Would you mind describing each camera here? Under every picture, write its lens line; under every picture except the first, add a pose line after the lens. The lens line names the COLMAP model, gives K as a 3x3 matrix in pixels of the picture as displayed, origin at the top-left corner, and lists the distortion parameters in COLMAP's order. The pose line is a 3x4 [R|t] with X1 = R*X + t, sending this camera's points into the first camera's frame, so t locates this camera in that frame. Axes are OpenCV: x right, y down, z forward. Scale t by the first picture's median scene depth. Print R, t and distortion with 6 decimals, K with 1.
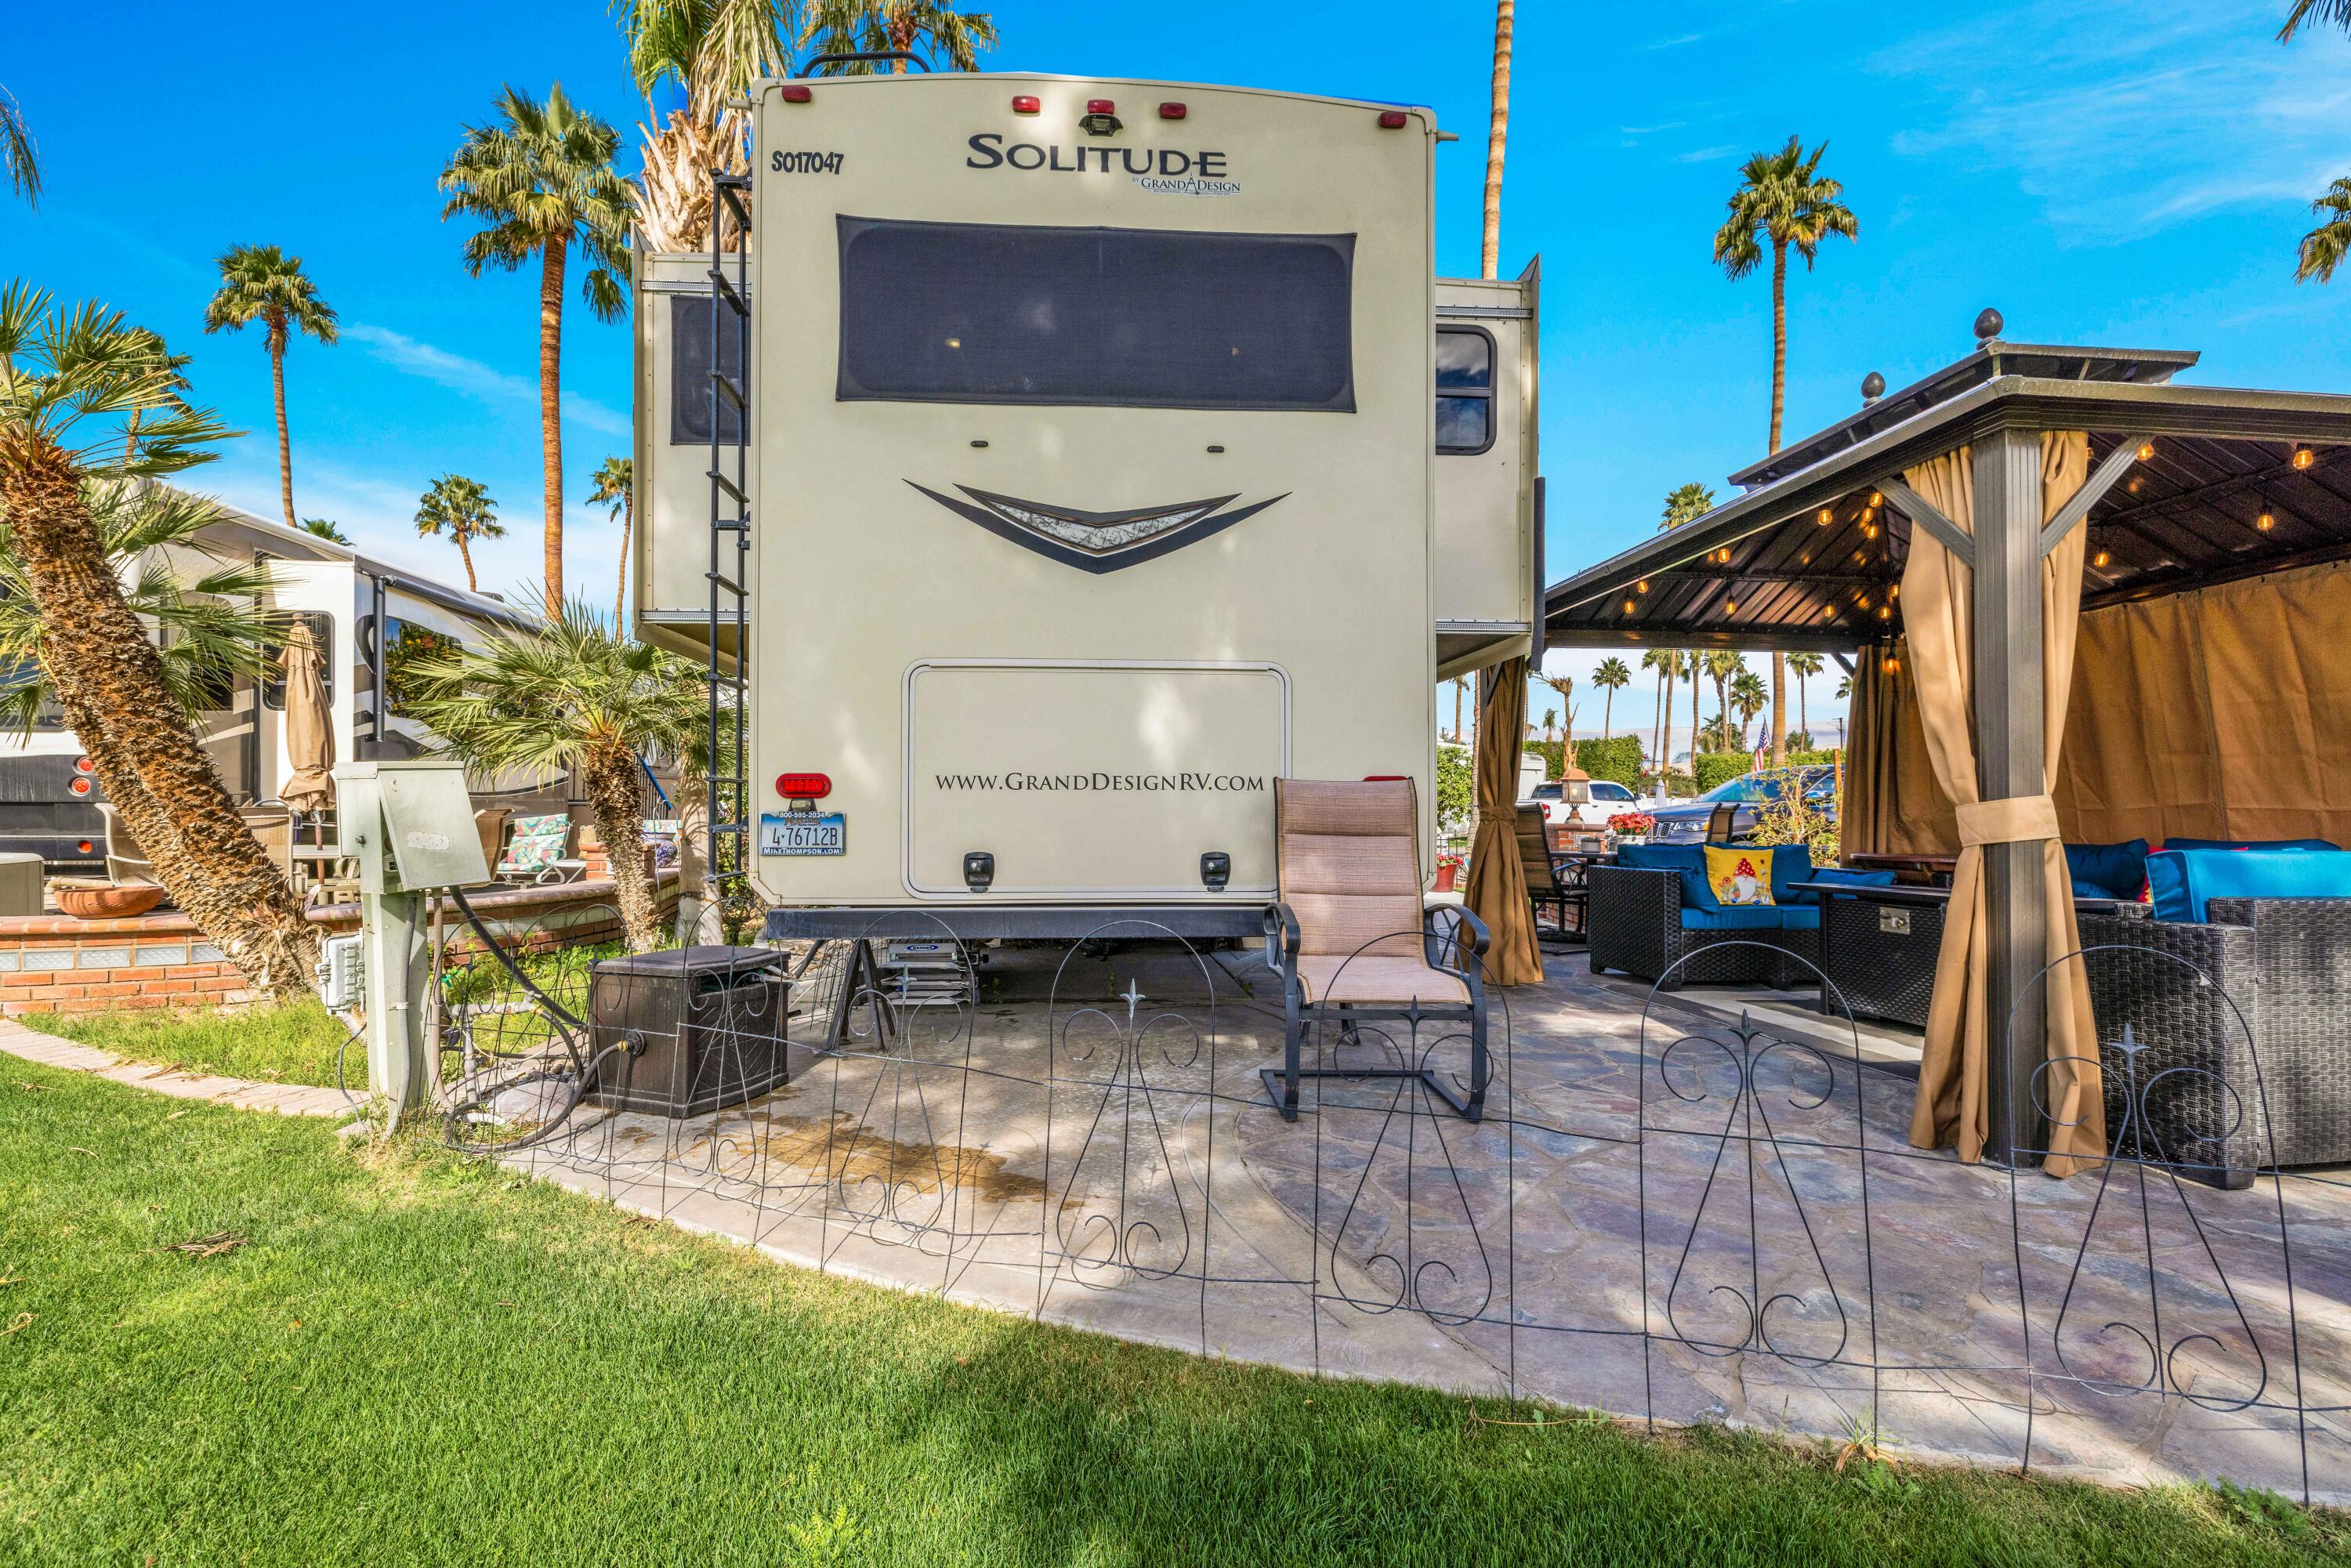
lens RADIAL K [[1038.6, 0, 1173.8], [0, 1038.6, 797.6], [0, 0, 1]] dist [0.001397, -0.000014]
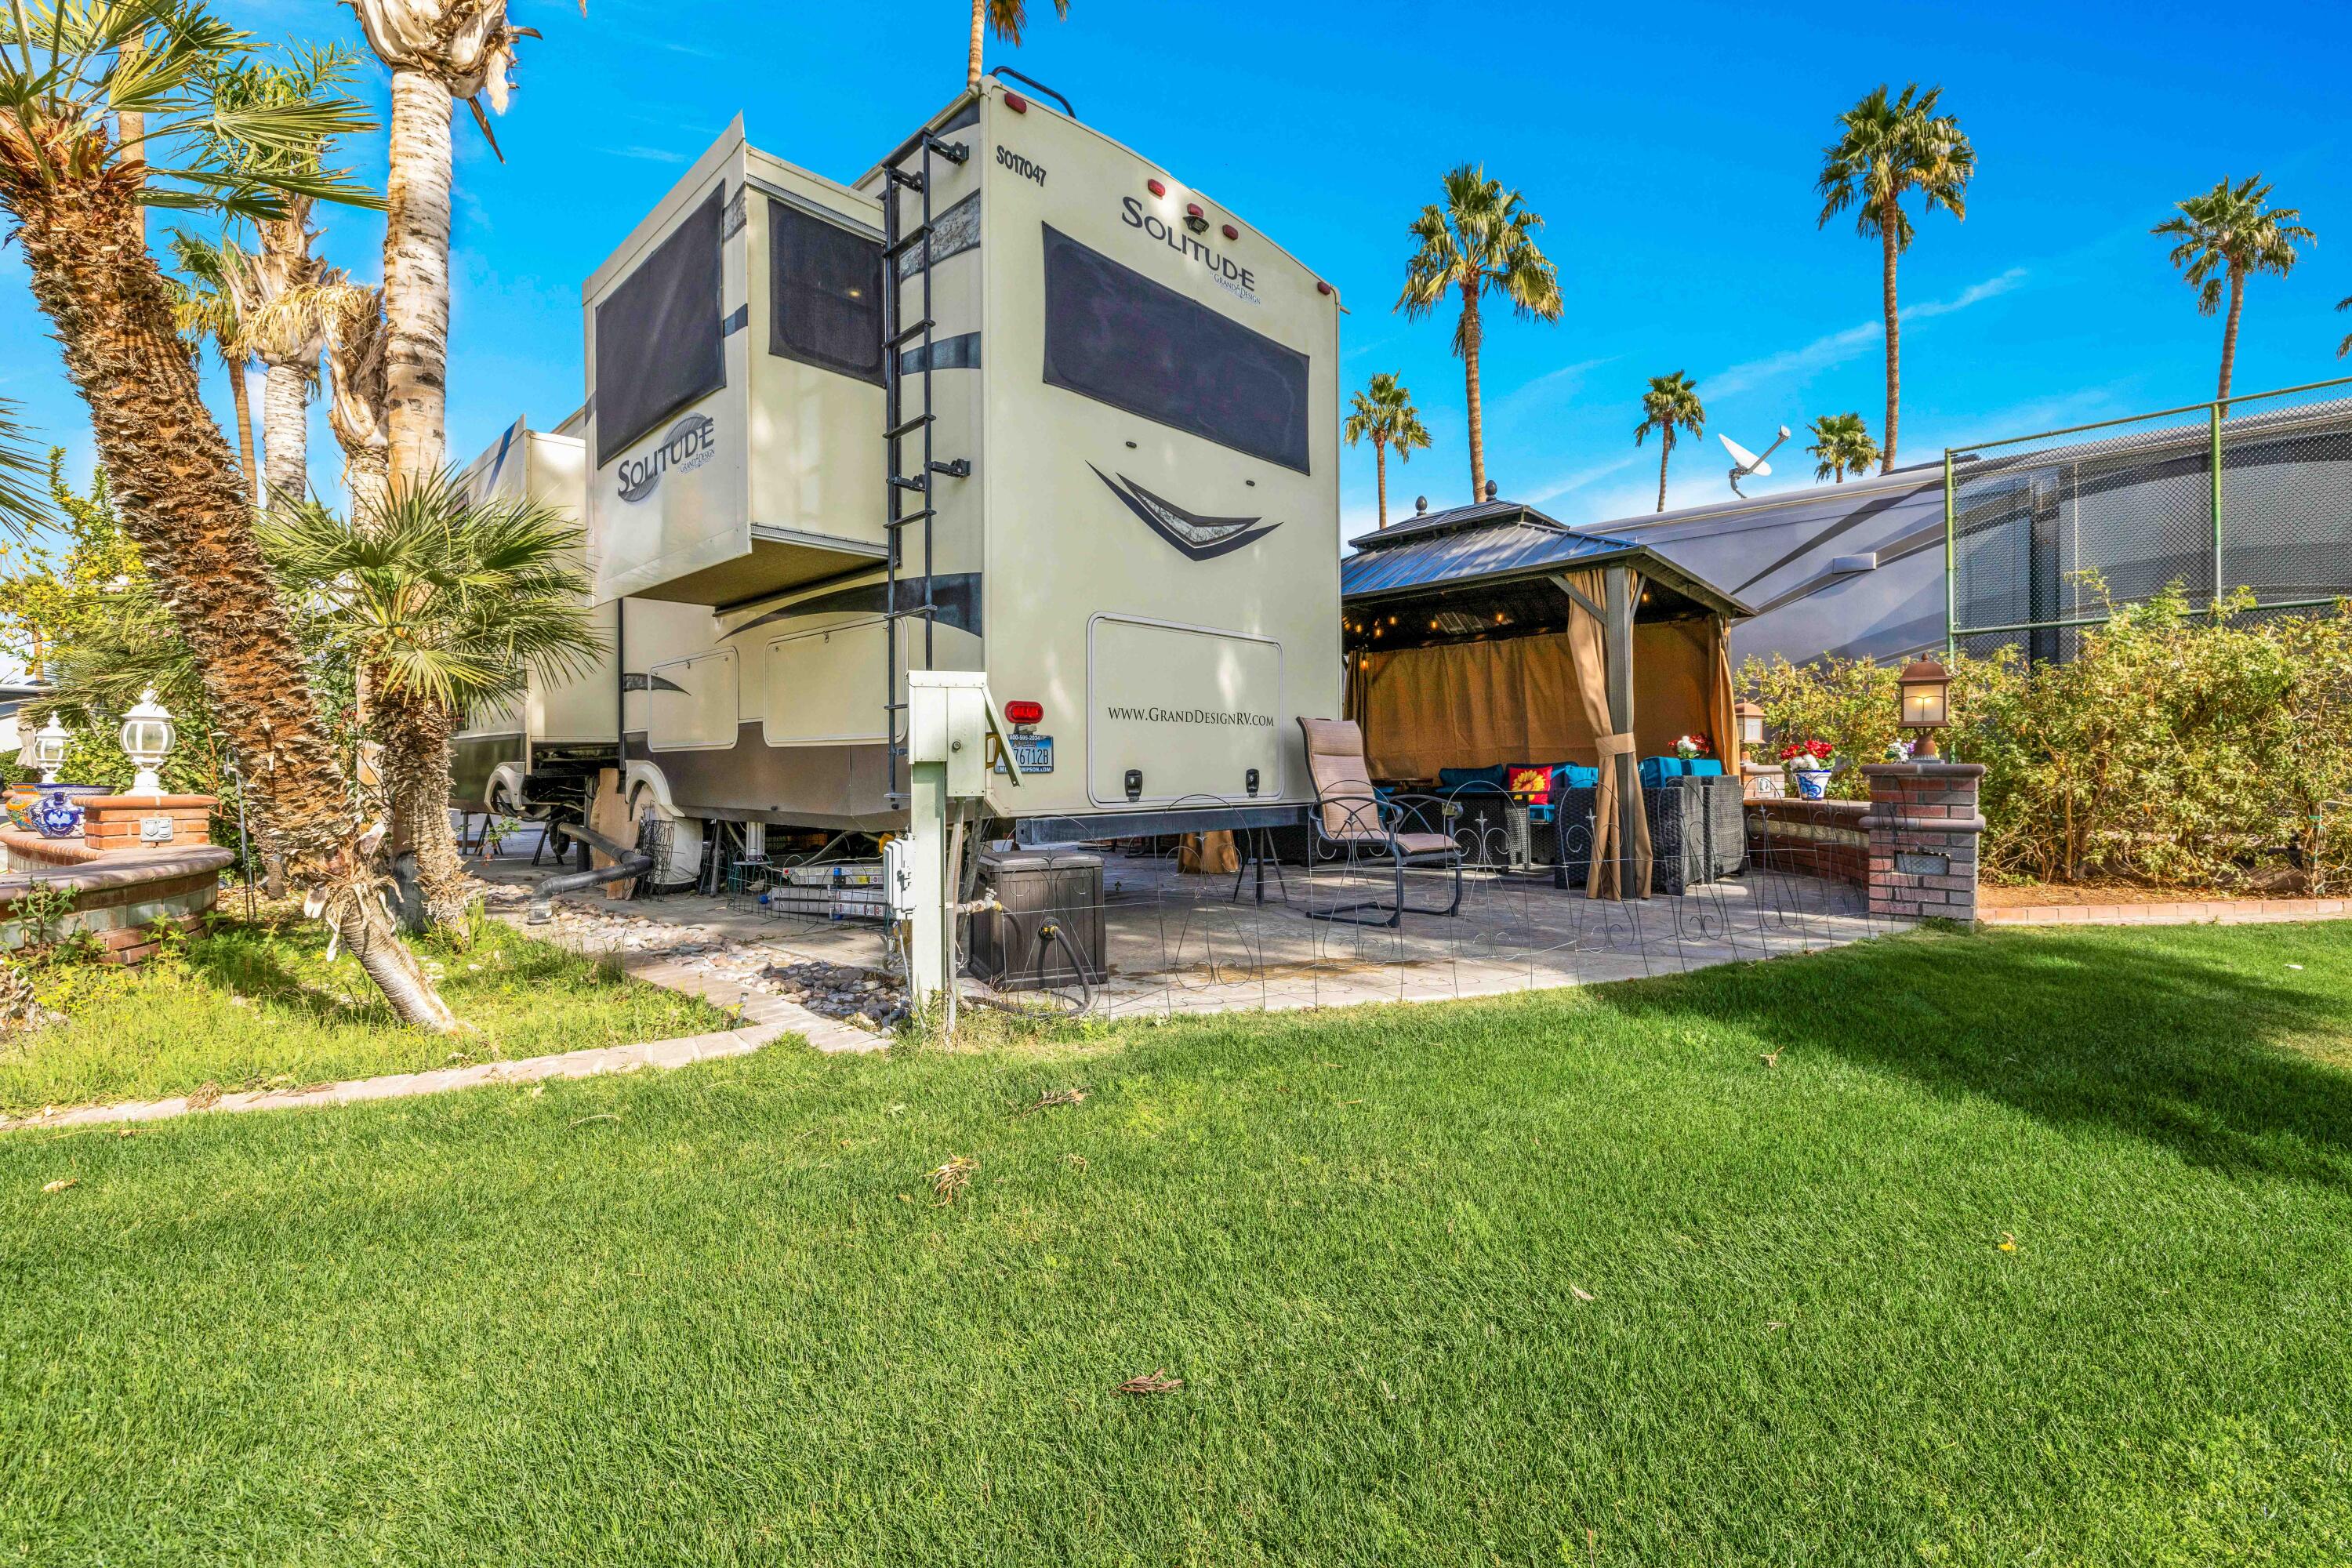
lens RADIAL K [[1039.1, 0, 1160.3], [0, 1039.1, 769.6], [0, 0, 1]] dist [0.001397, -0.000014]
pose [[0.719450, -0.004644, 0.694528, -1.032954], [0.002821, 0.999989, 0.003765, 0.047520], [-0.694538, -0.000749, 0.719456, 0.071206]]
